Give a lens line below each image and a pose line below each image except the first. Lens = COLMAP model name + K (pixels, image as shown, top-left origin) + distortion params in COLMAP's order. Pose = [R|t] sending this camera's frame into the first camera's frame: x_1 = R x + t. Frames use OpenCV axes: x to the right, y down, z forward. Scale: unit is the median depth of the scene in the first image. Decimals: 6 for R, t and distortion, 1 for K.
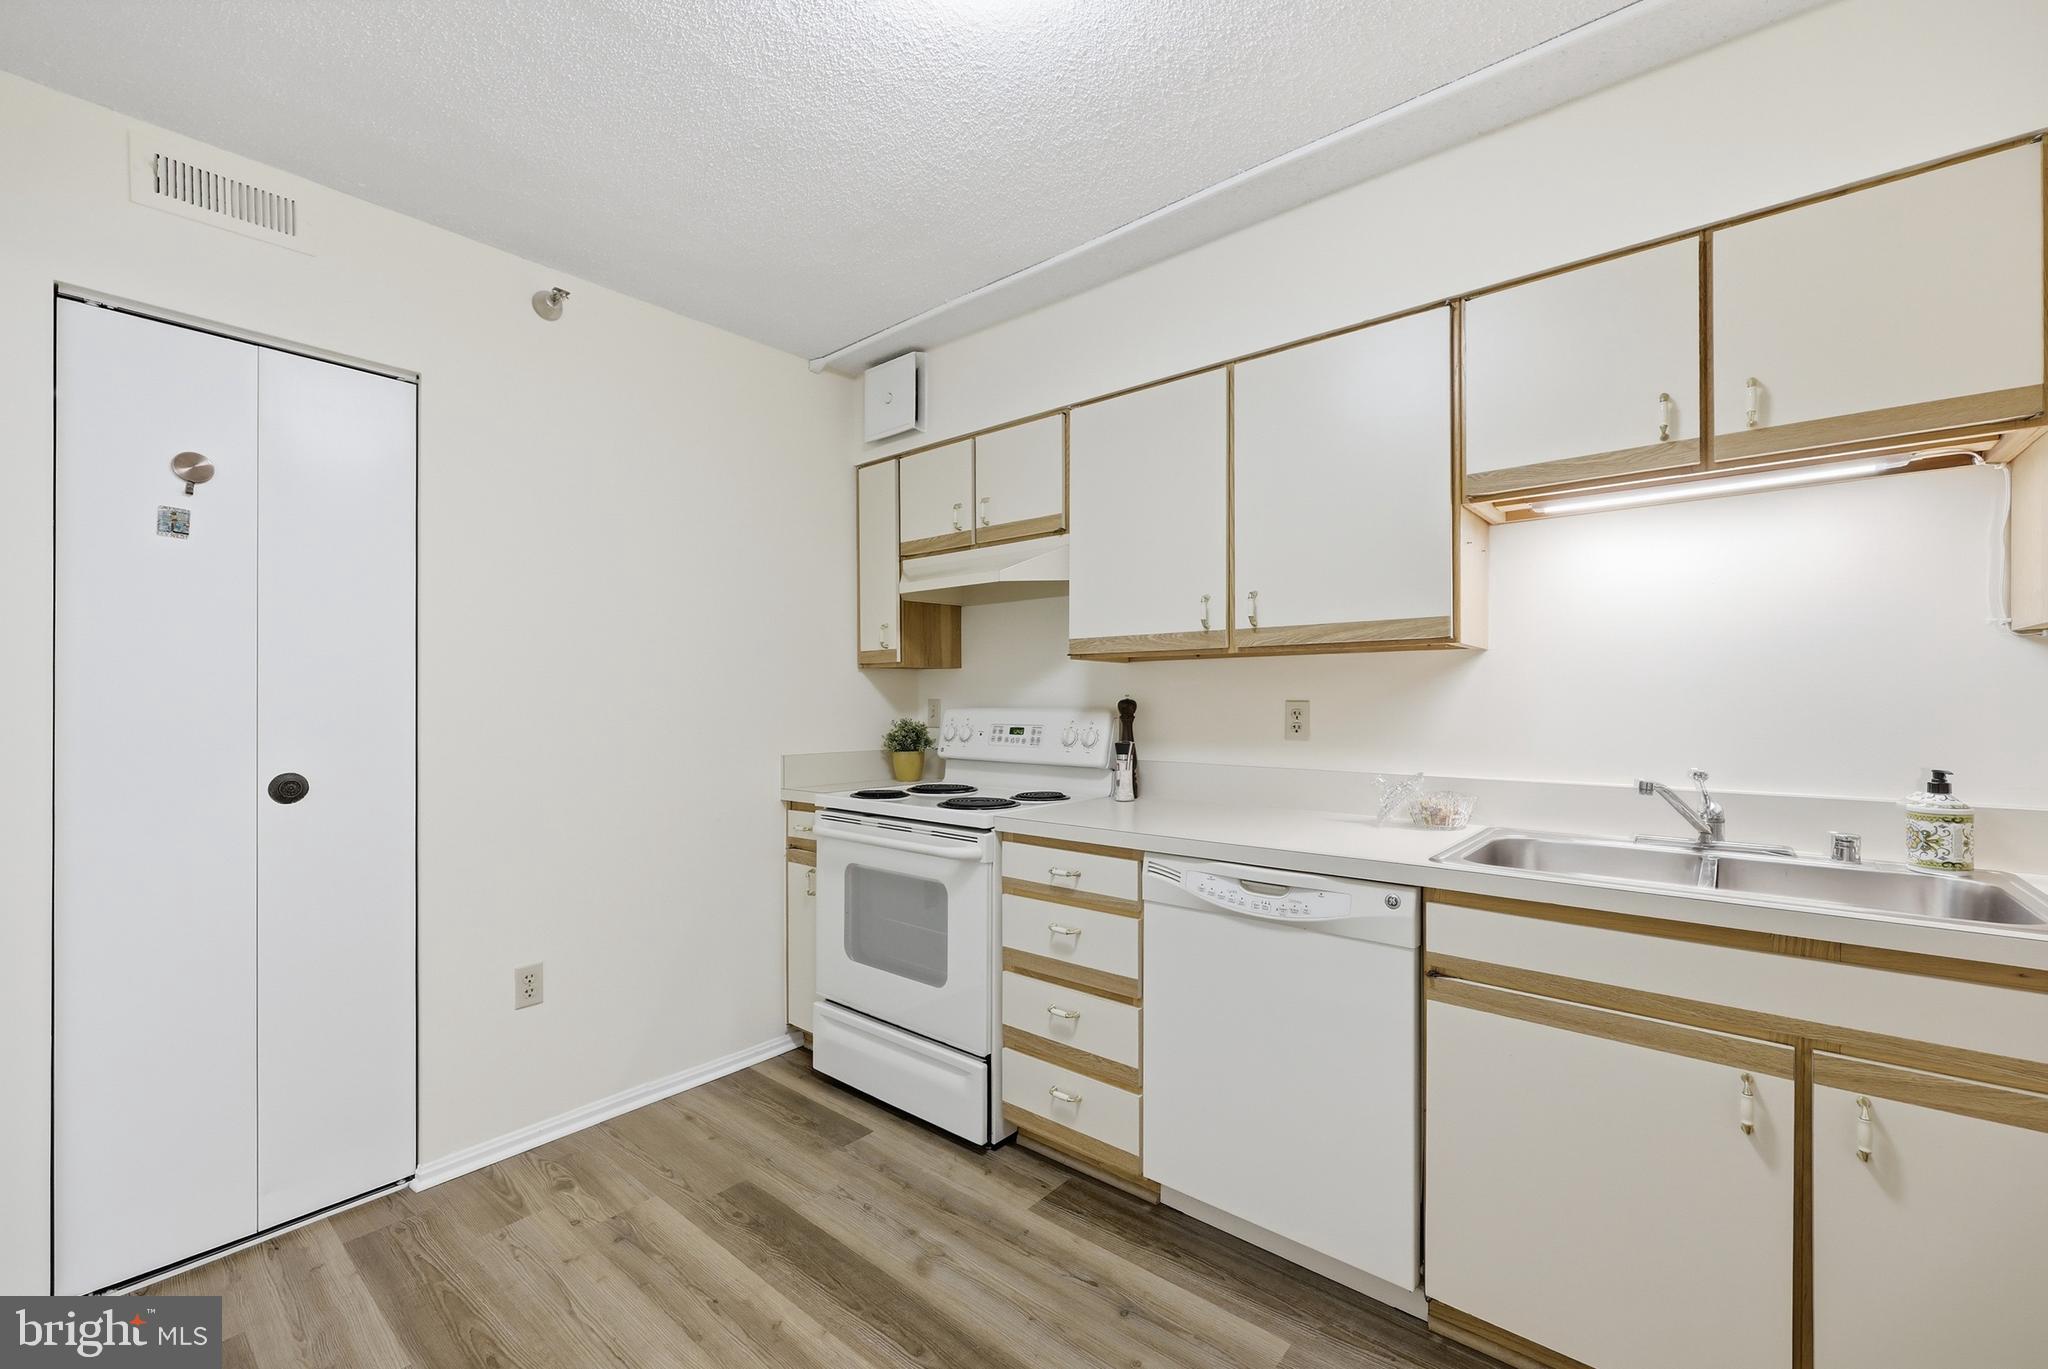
lens RADIAL K [[830.1, 0, 1030.4], [0, 830.1, 699.4], [0, 0, 1]] dist [0.002010, 0.000178]
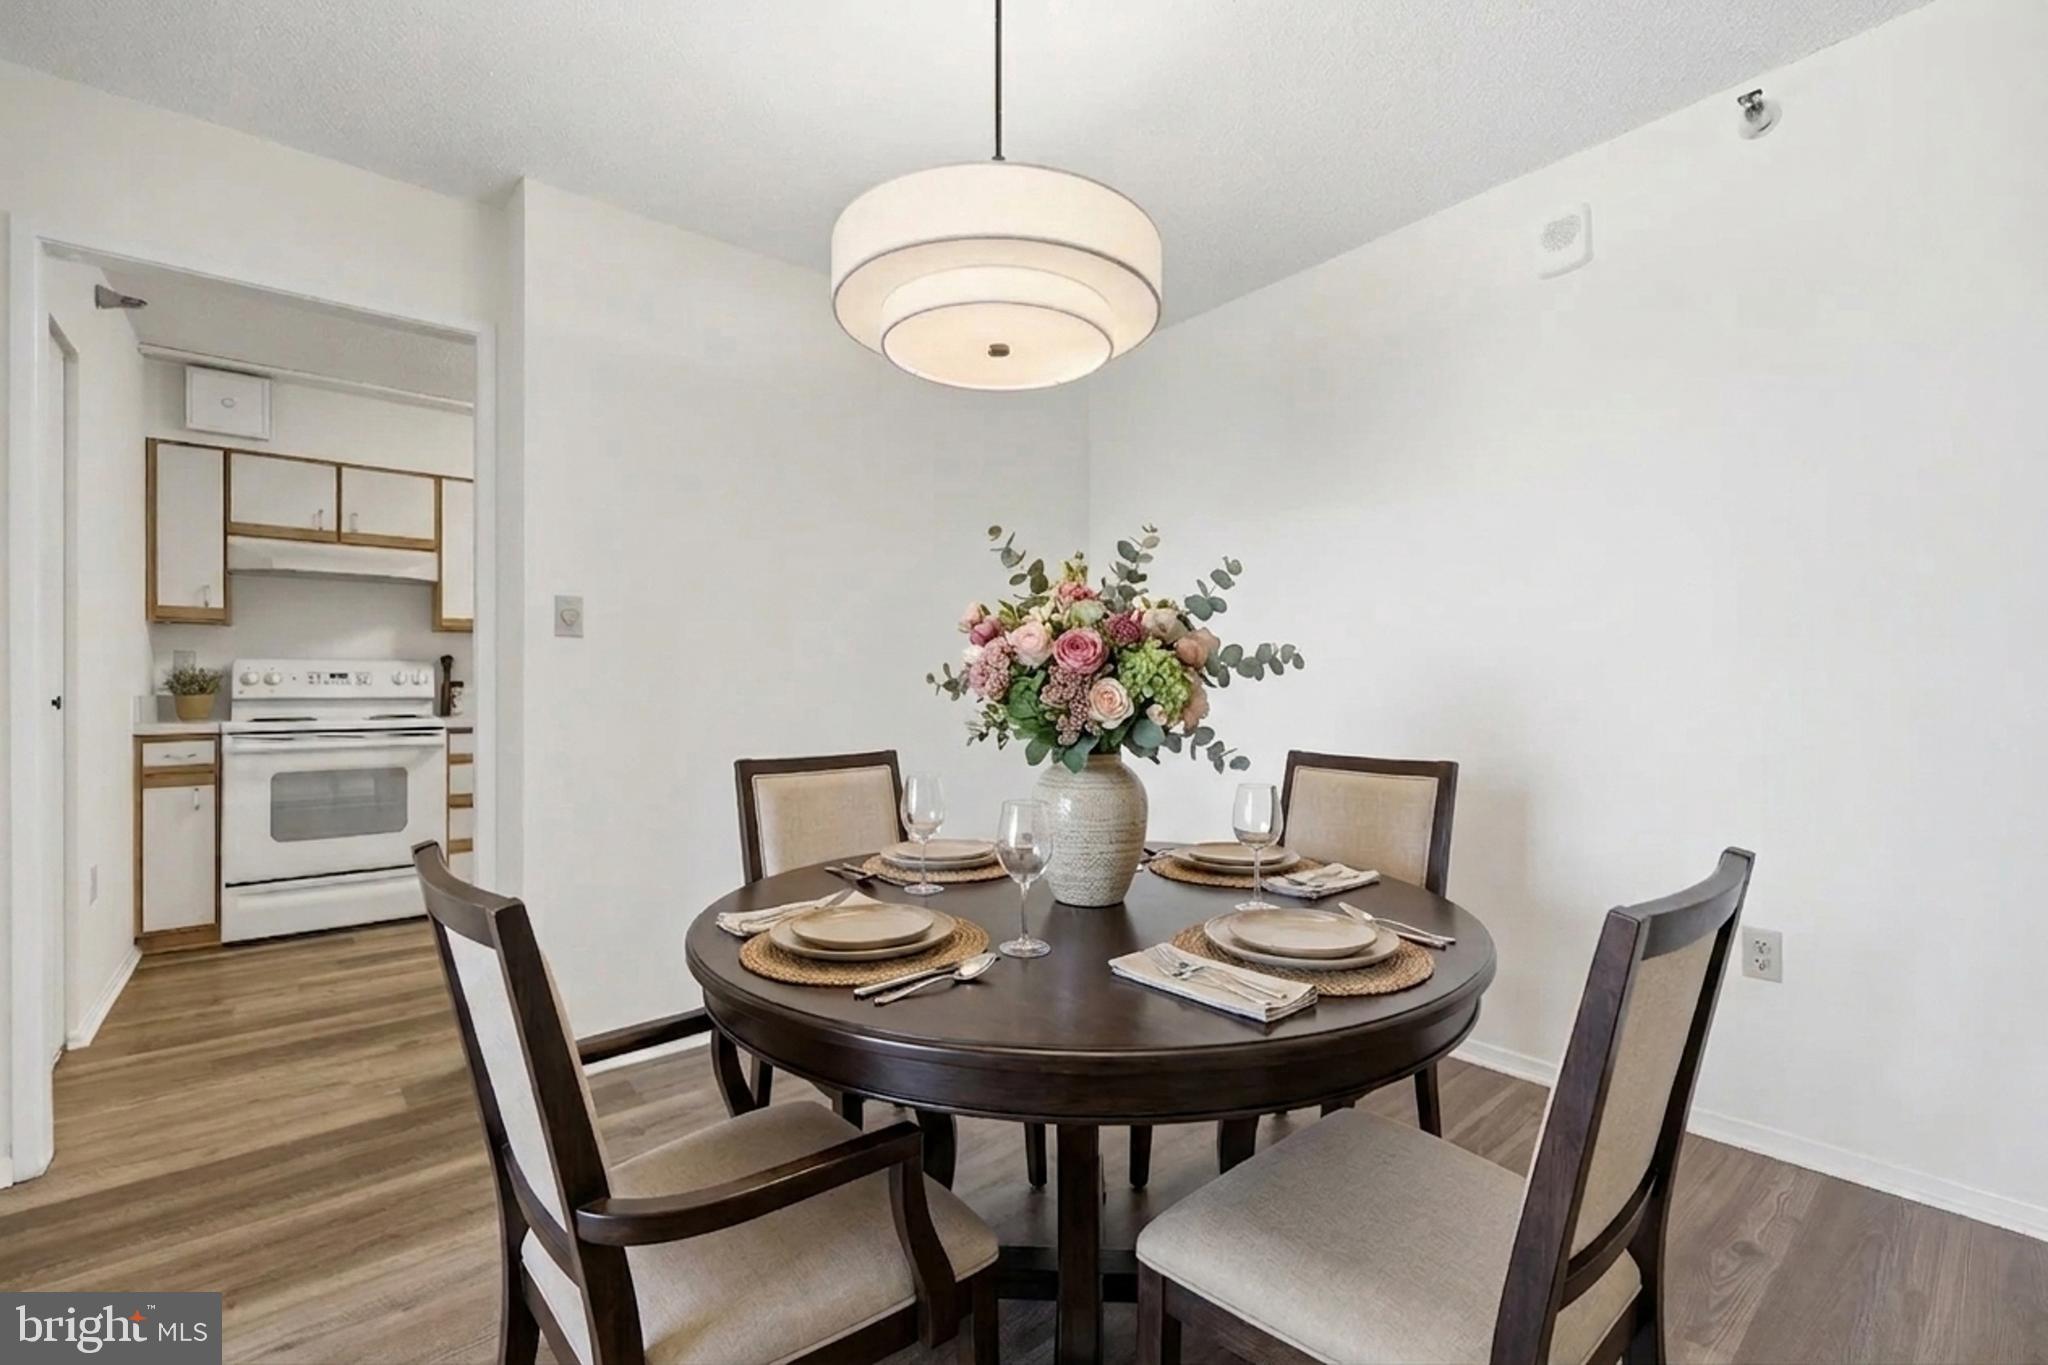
lens RADIAL K [[865.2, 0, 1044.6], [0, 865.2, 680.4], [0, 0, 1]] dist [0.000713, 0.000183]
pose [[0.166083, 0.007103, 0.986086, -1.354159], [0.004044, 0.999961, -0.007884, 0.067083], [-0.986103, 0.005297, 0.166048, -0.435489]]
